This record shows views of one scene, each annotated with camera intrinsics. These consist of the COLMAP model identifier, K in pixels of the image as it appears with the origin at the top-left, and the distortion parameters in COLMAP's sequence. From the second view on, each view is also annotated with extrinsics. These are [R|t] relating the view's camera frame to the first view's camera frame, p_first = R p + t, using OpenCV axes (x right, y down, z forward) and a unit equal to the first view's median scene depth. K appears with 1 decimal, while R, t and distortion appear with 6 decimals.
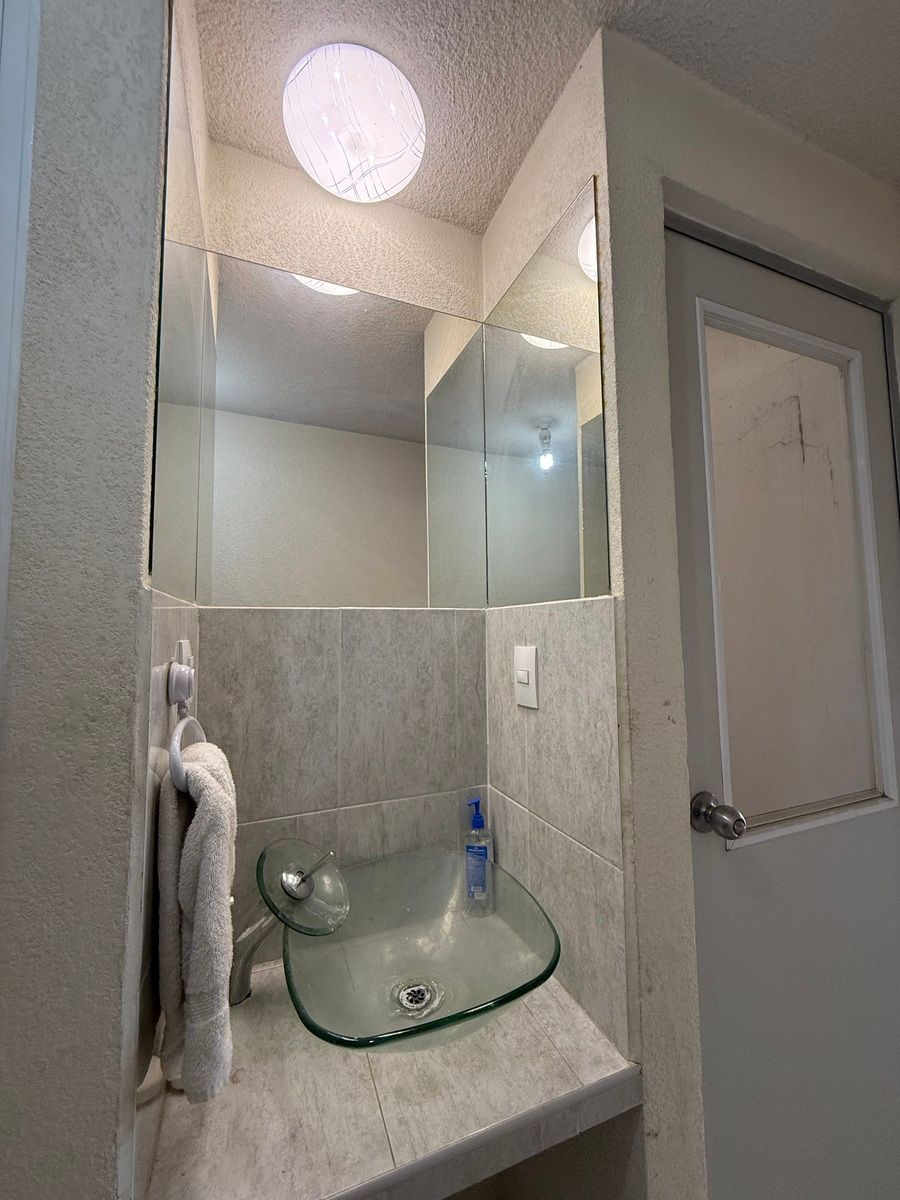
lens RADIAL K [[475.8, 0, 454.0], [0, 475.8, 598.0], [0, 0, 1]] dist [0.001419, 0.000036]
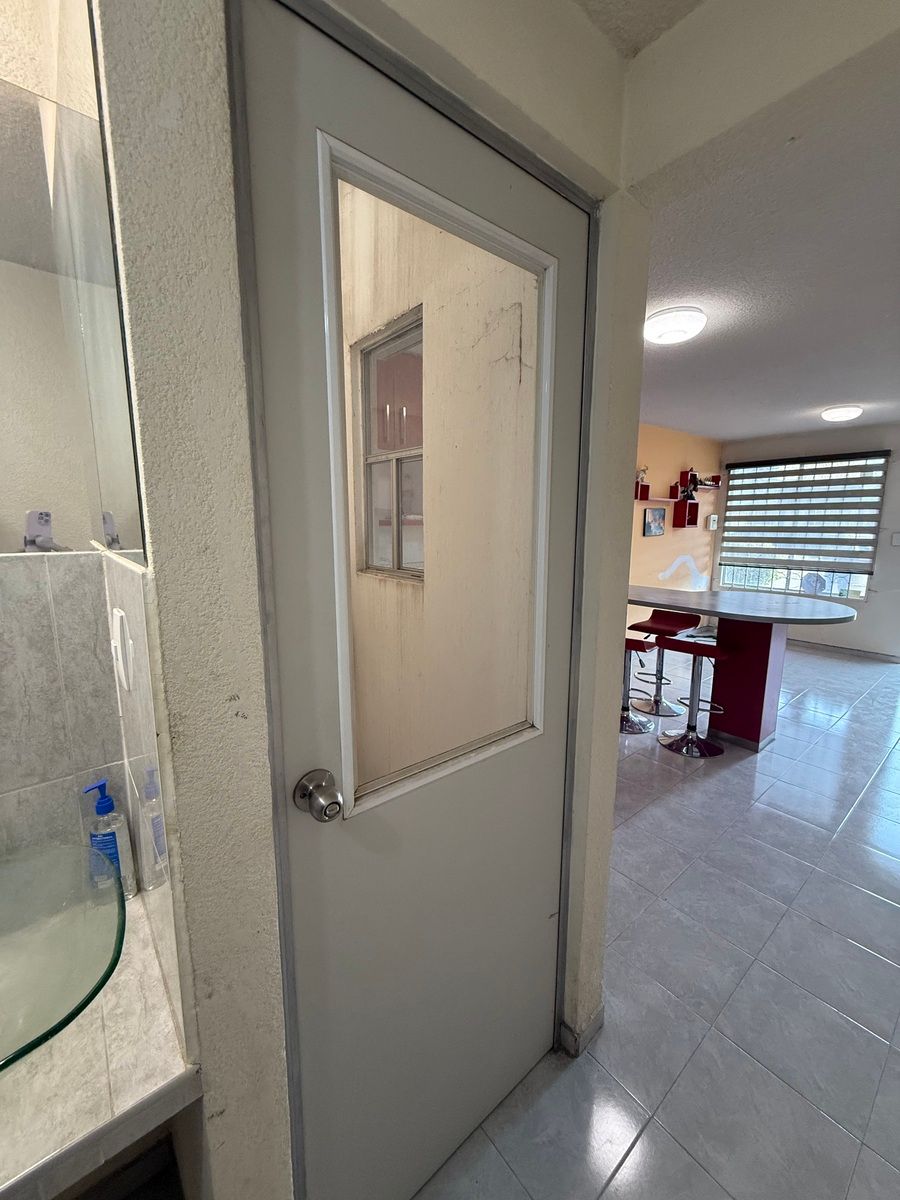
lens RADIAL K [[475.8, 0, 445.9], [0, 475.8, 598.0], [0, 0, 1]] dist [0.001419, 0.000036]
pose [[0.953911, -0.033560, 0.298207, 0.394529], [-0.034888, 0.974586, 0.221280, -0.100827], [-0.298054, -0.221485, 0.928498, 0.114216]]
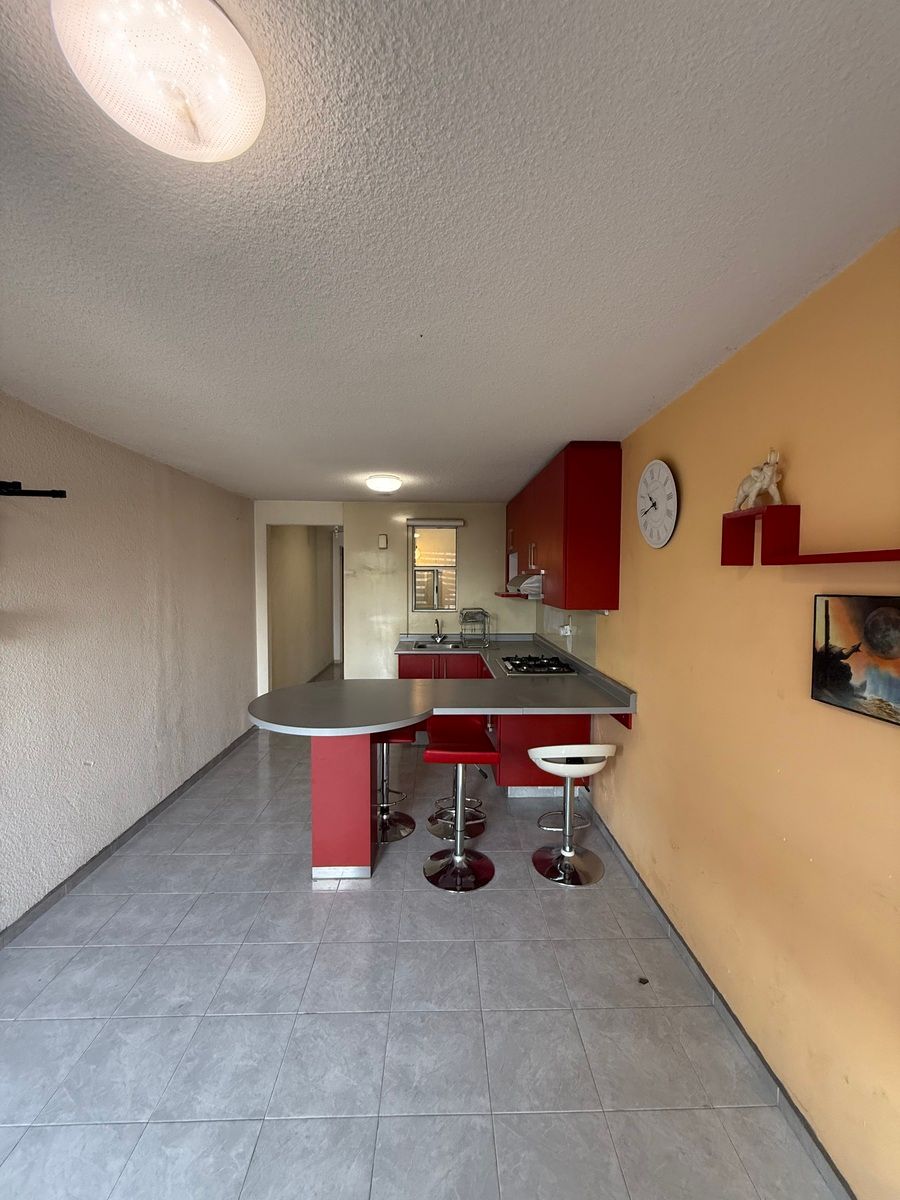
lens RADIAL K [[475.8, 0, 452.5], [0, 475.8, 595.7], [0, 0, 1]] dist [0.001419, 0.000036]
pose [[-0.338752, 0.049802, -0.939557, 2.114907], [0.062019, 0.997608, 0.030519, -0.093441], [0.938830, -0.047932, -0.341030, 1.379586]]
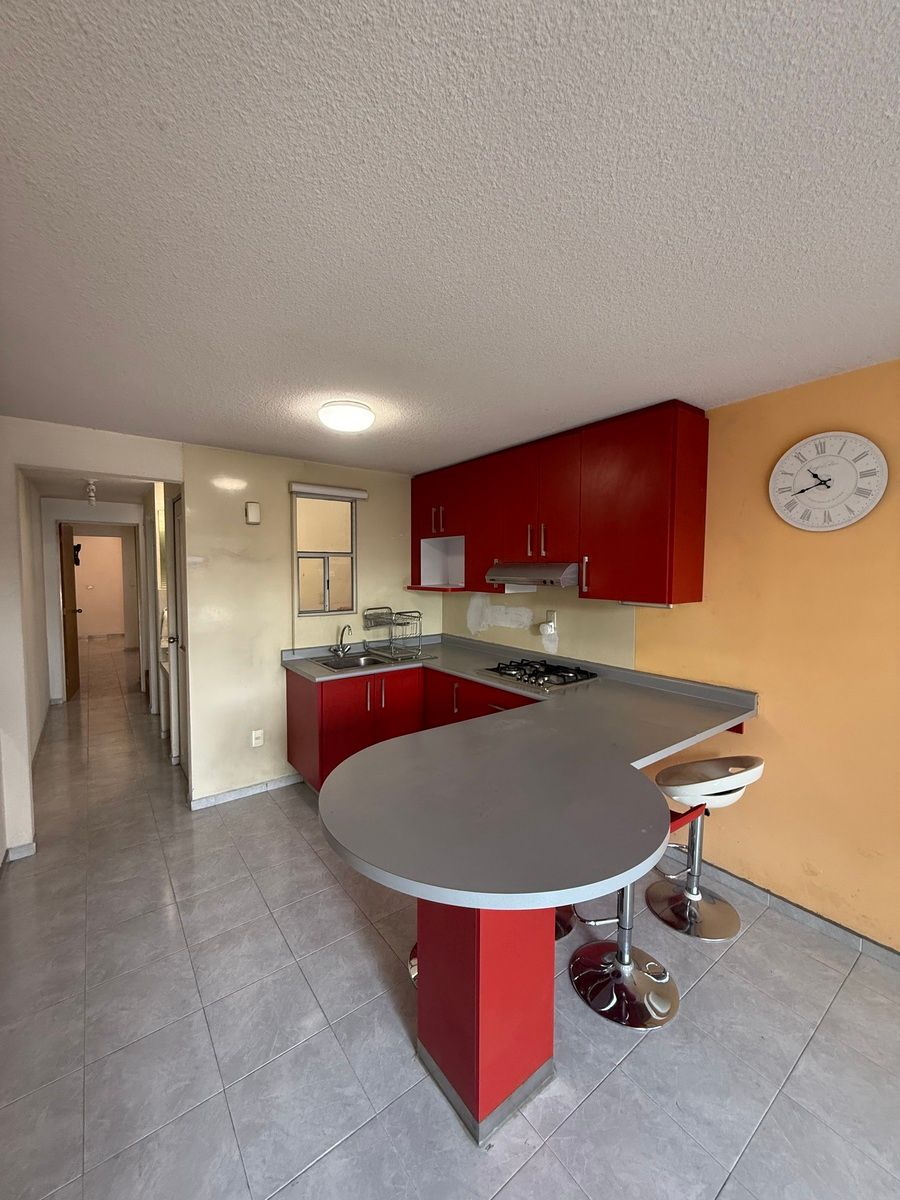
lens RADIAL K [[475.8, 0, 452.9], [0, 475.8, 593.7], [0, 0, 1]] dist [0.001419, 0.000036]
pose [[0.268029, 0.061254, -0.961461, 1.810251], [0.058800, 0.995076, 0.079788, -0.122327], [0.961615, -0.077919, 0.263108, 0.728048]]
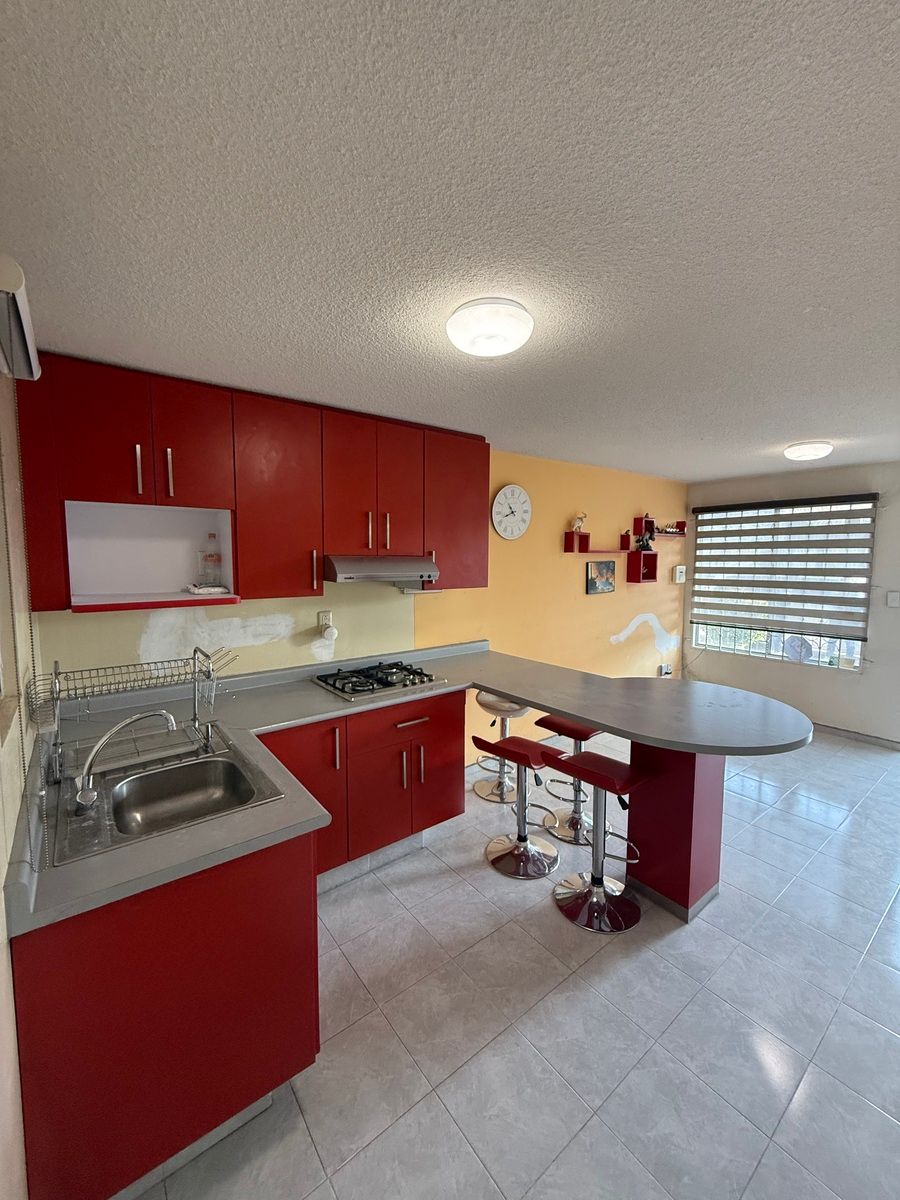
lens RADIAL K [[475.8, 0, 449.3], [0, 475.8, 597.2], [0, 0, 1]] dist [0.001419, 0.000036]
pose [[0.961340, -0.010315, 0.275170, 0.792864], [-0.031920, 0.988387, 0.148567, -0.156230], [-0.273507, -0.151607, 0.949847, 0.282178]]
